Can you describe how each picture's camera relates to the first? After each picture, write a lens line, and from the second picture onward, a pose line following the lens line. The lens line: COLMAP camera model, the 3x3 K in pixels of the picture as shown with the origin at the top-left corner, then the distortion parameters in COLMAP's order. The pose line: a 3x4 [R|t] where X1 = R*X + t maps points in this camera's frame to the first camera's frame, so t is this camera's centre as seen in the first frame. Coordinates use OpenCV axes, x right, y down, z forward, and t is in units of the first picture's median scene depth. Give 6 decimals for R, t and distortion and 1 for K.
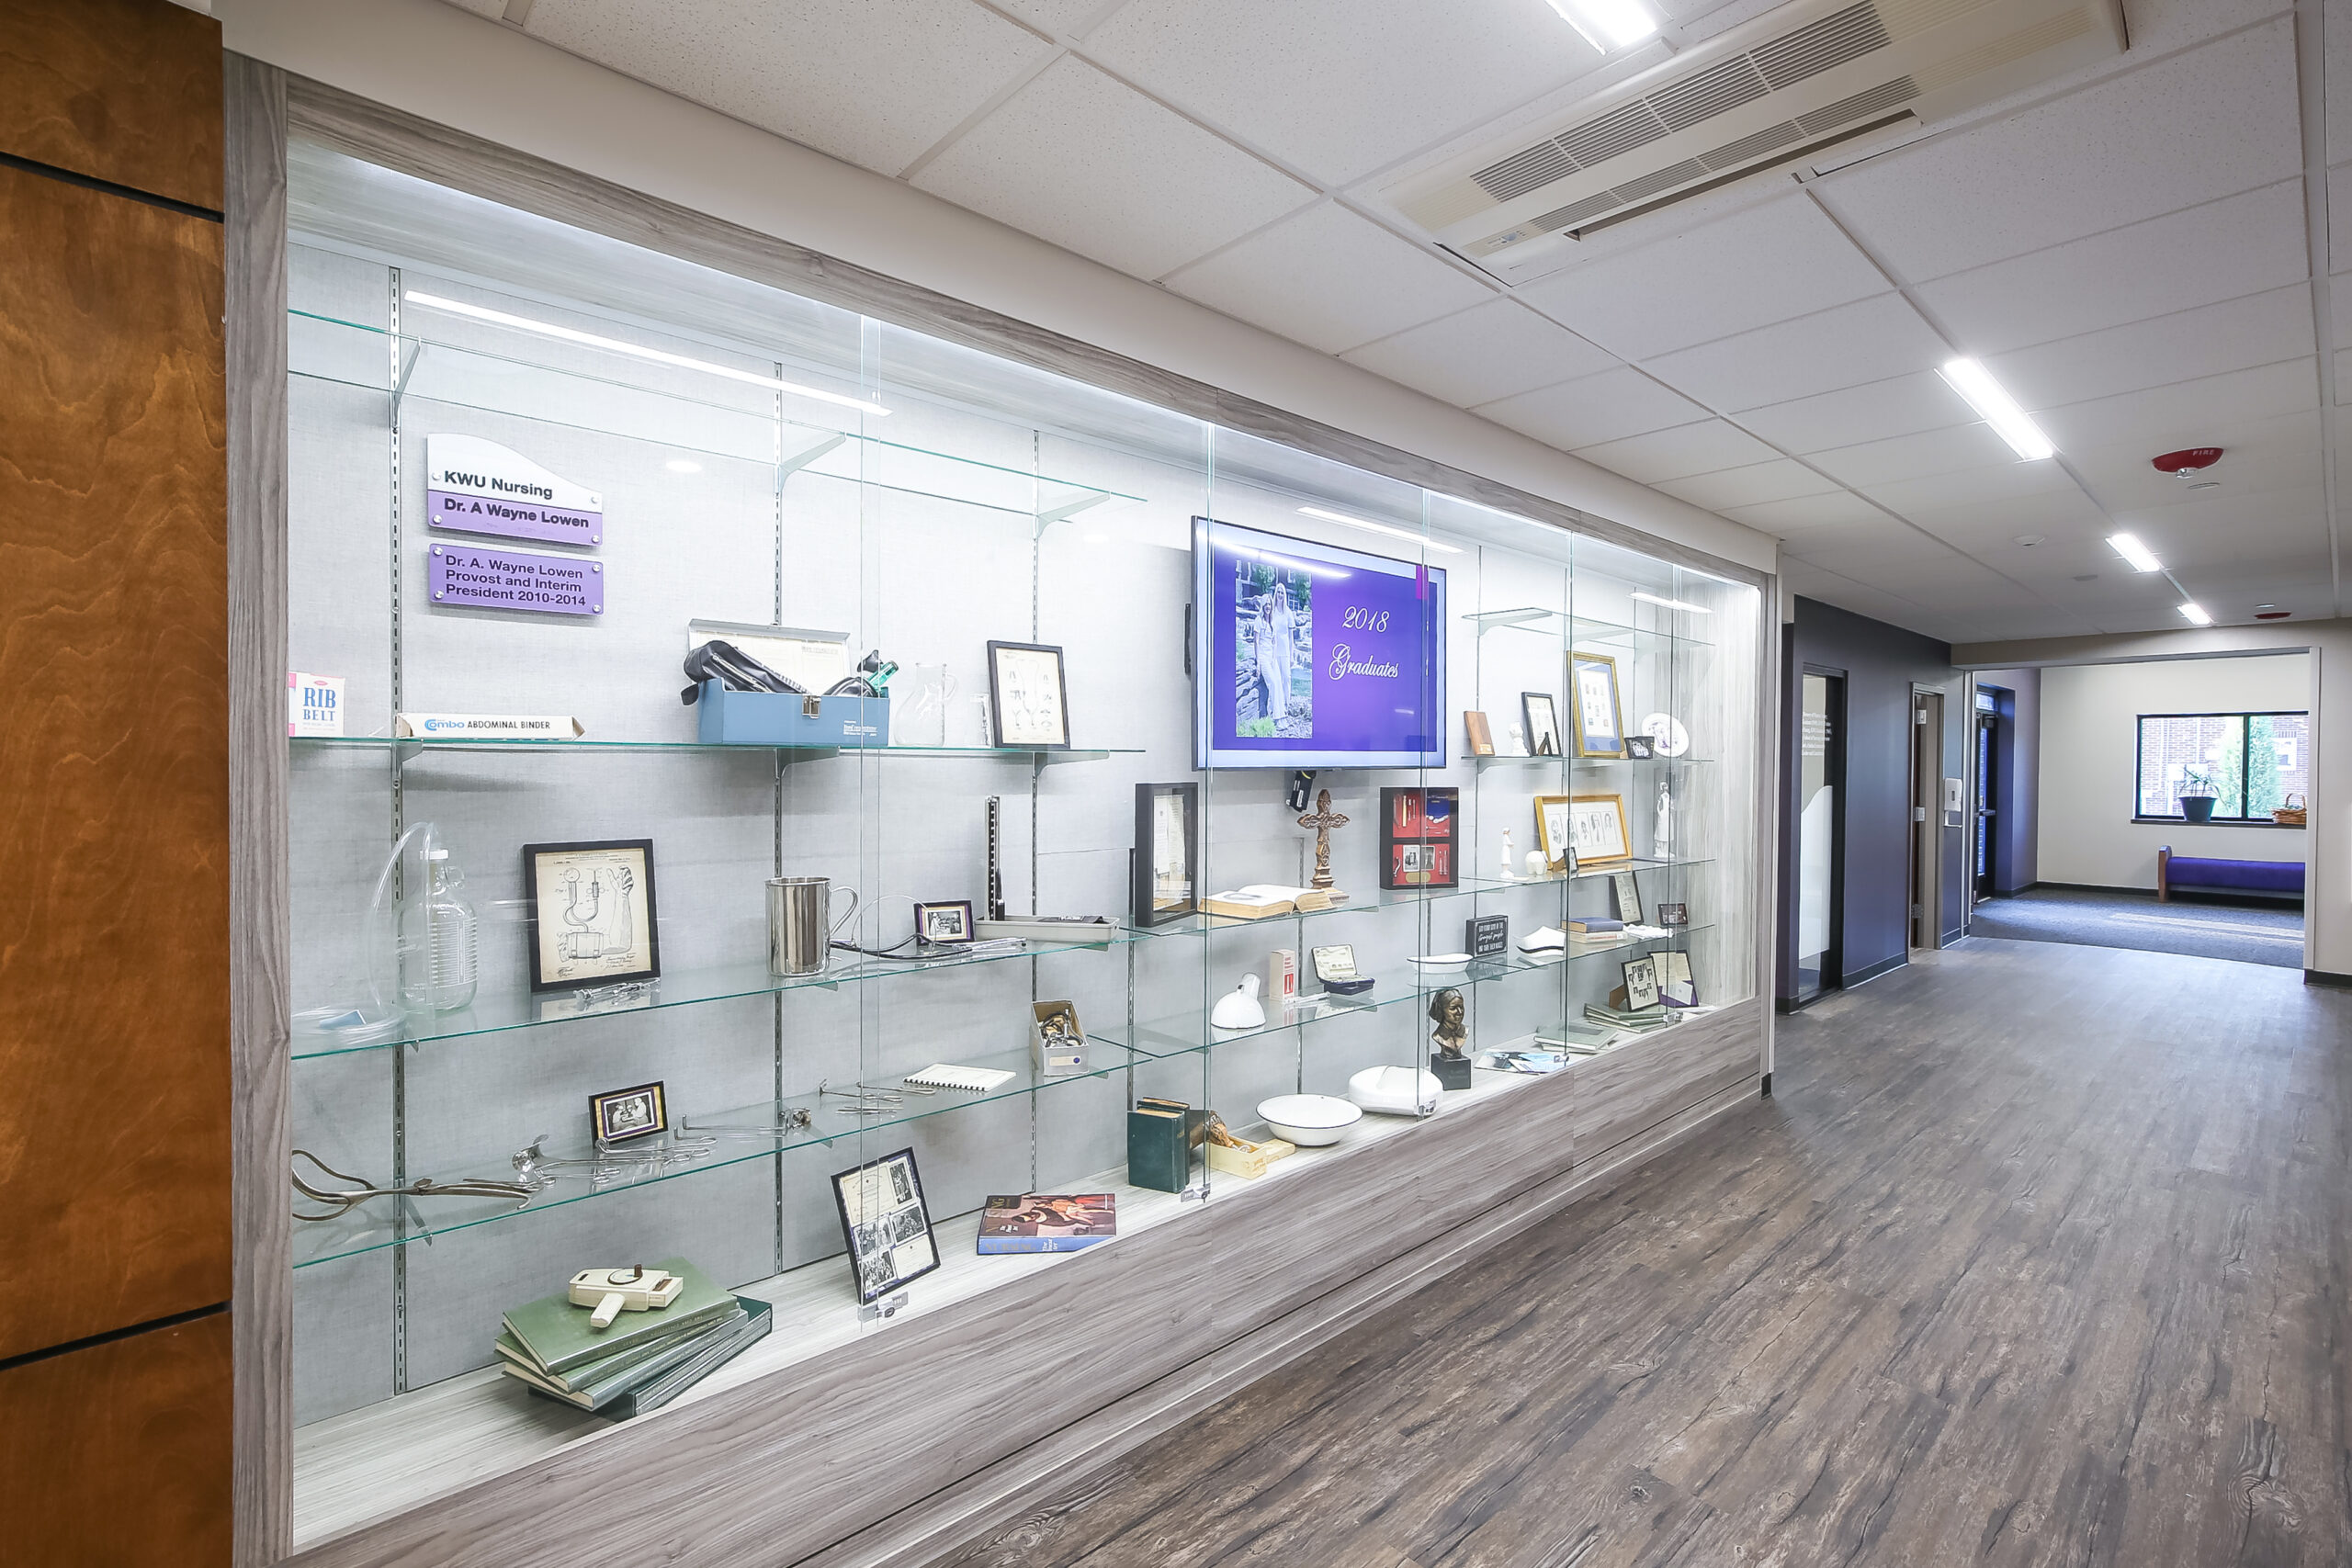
lens RADIAL K [[1056.9, 0, 1176.2], [0, 1056.9, 776.8], [0, 0, 1]] dist [0.005840, 0.000968]
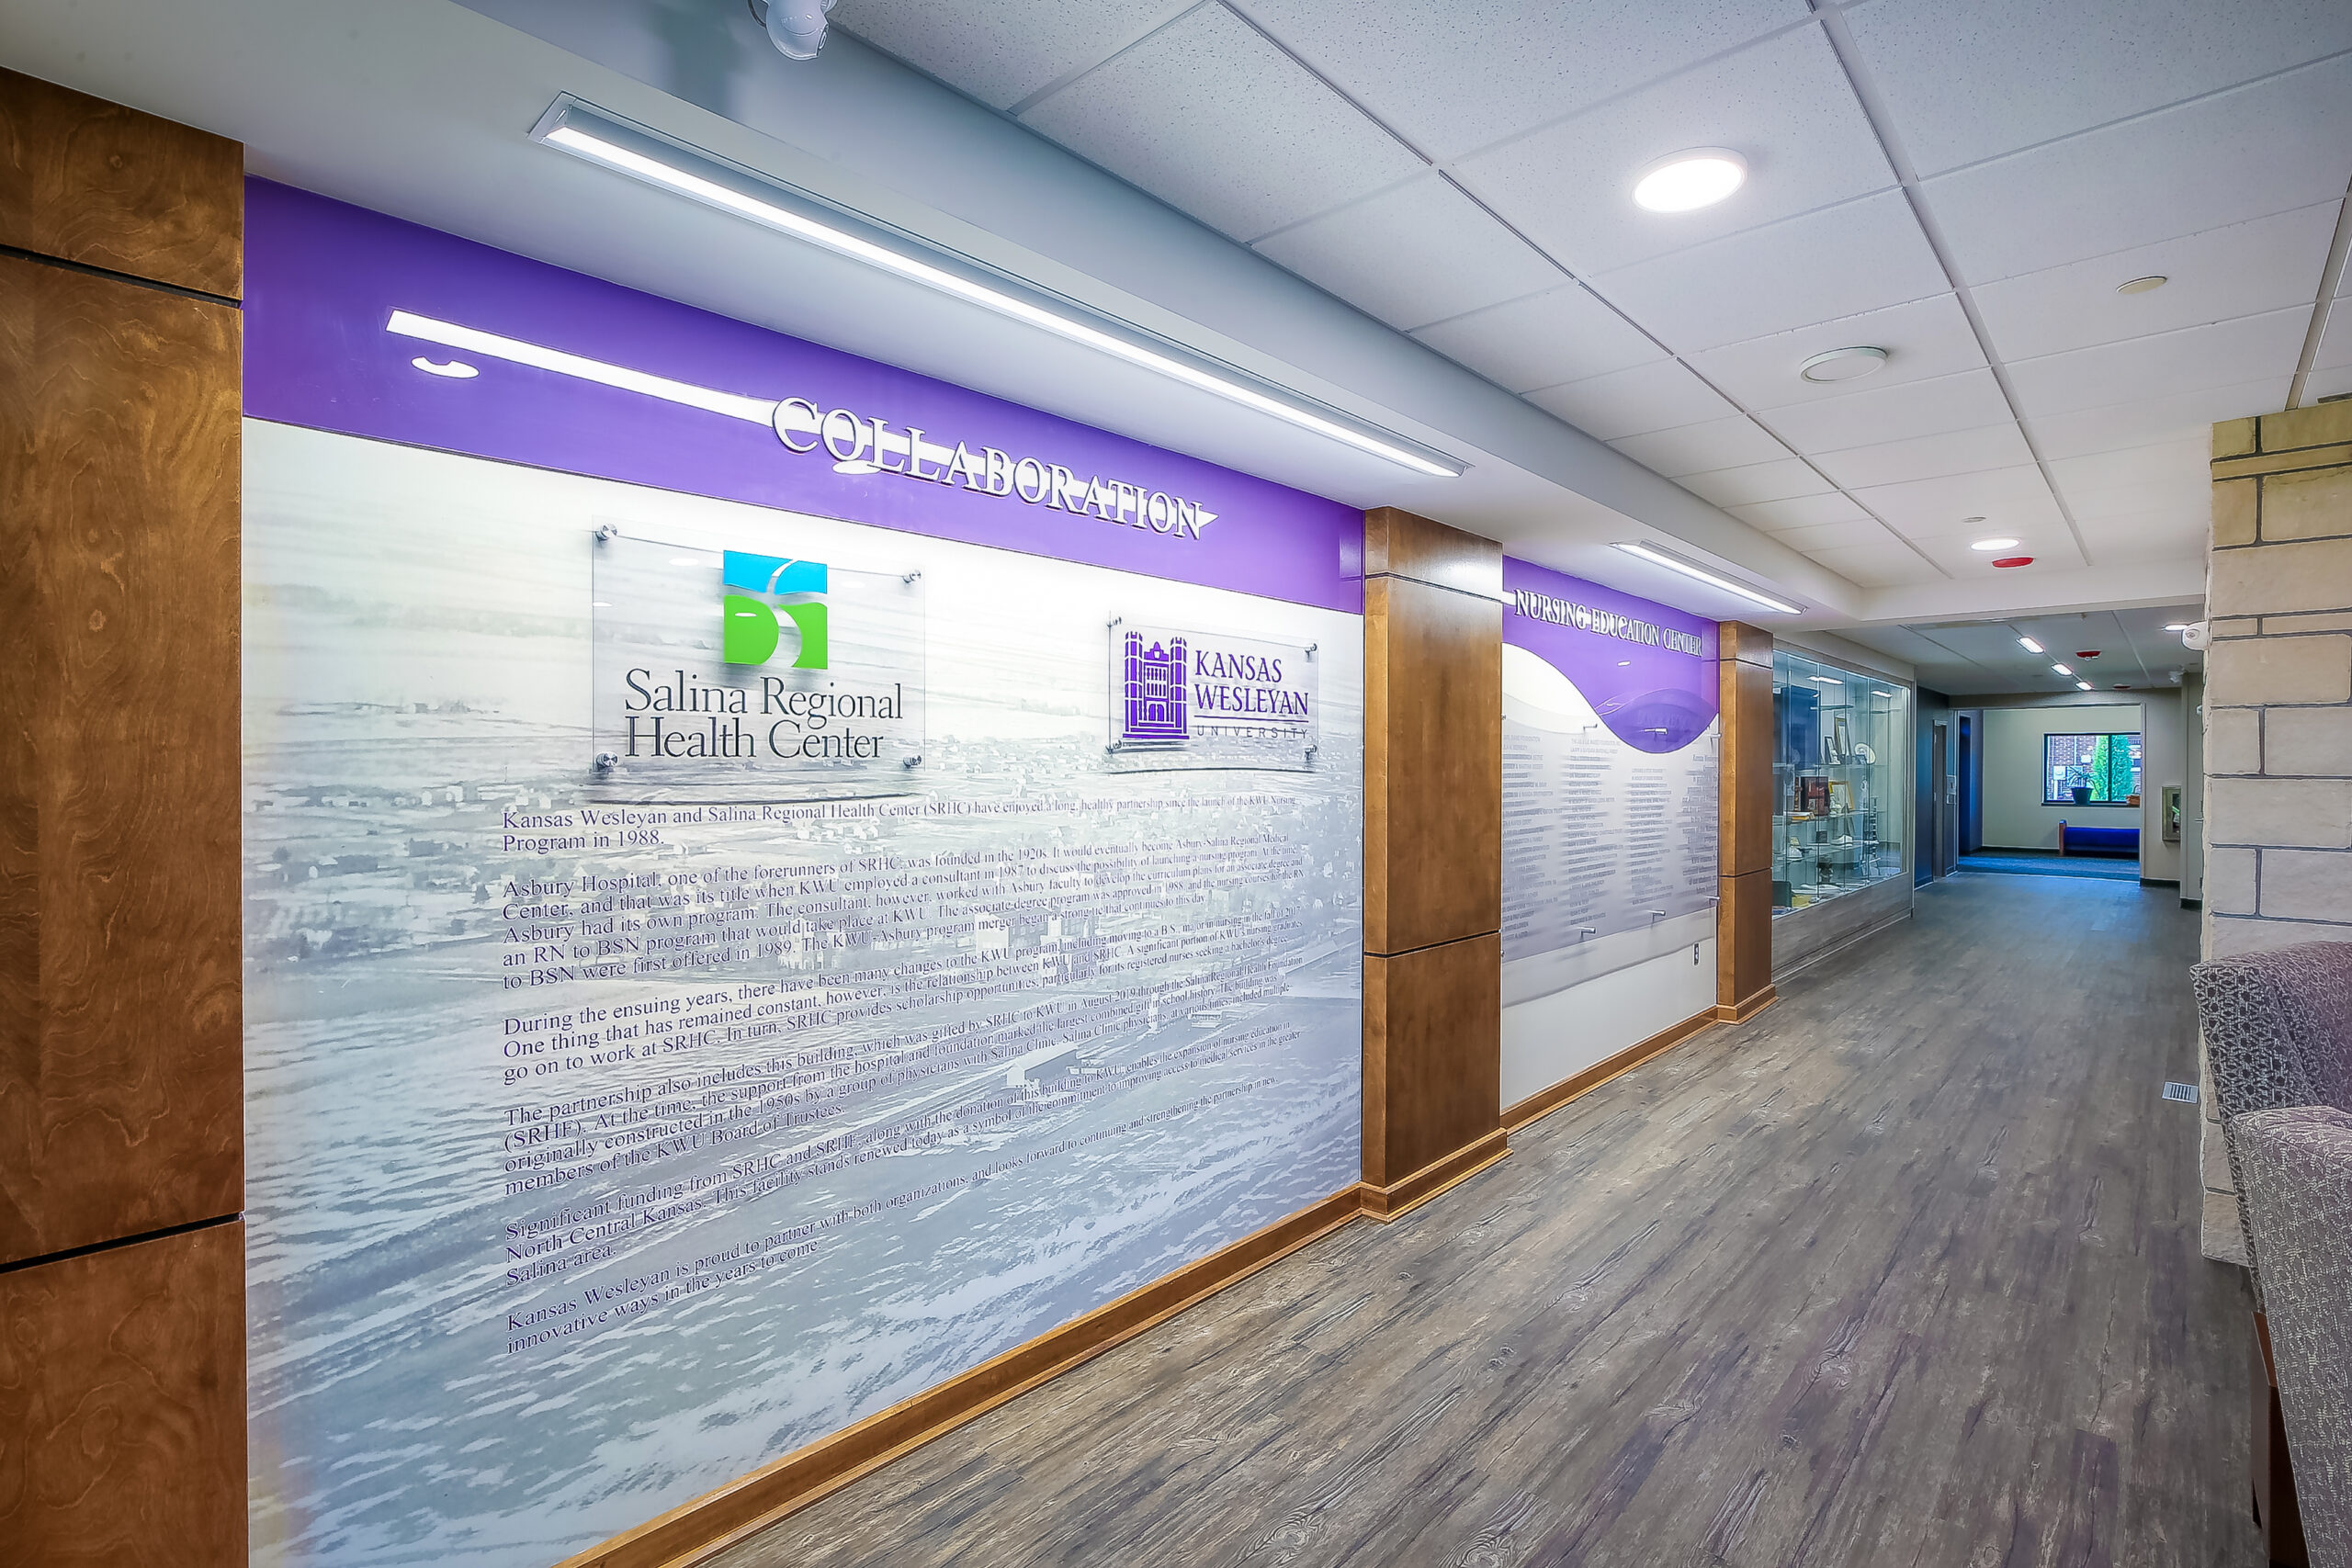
lens RADIAL K [[1056.9, 0, 1159.0], [0, 1056.9, 800.2], [0, 0, 1]] dist [0.005840, 0.000968]
pose [[0.997552, 0.006074, 0.069665, -0.492176], [-0.007766, 0.999681, 0.024044, 0.009889], [-0.069497, -0.024526, 0.997281, -0.454587]]
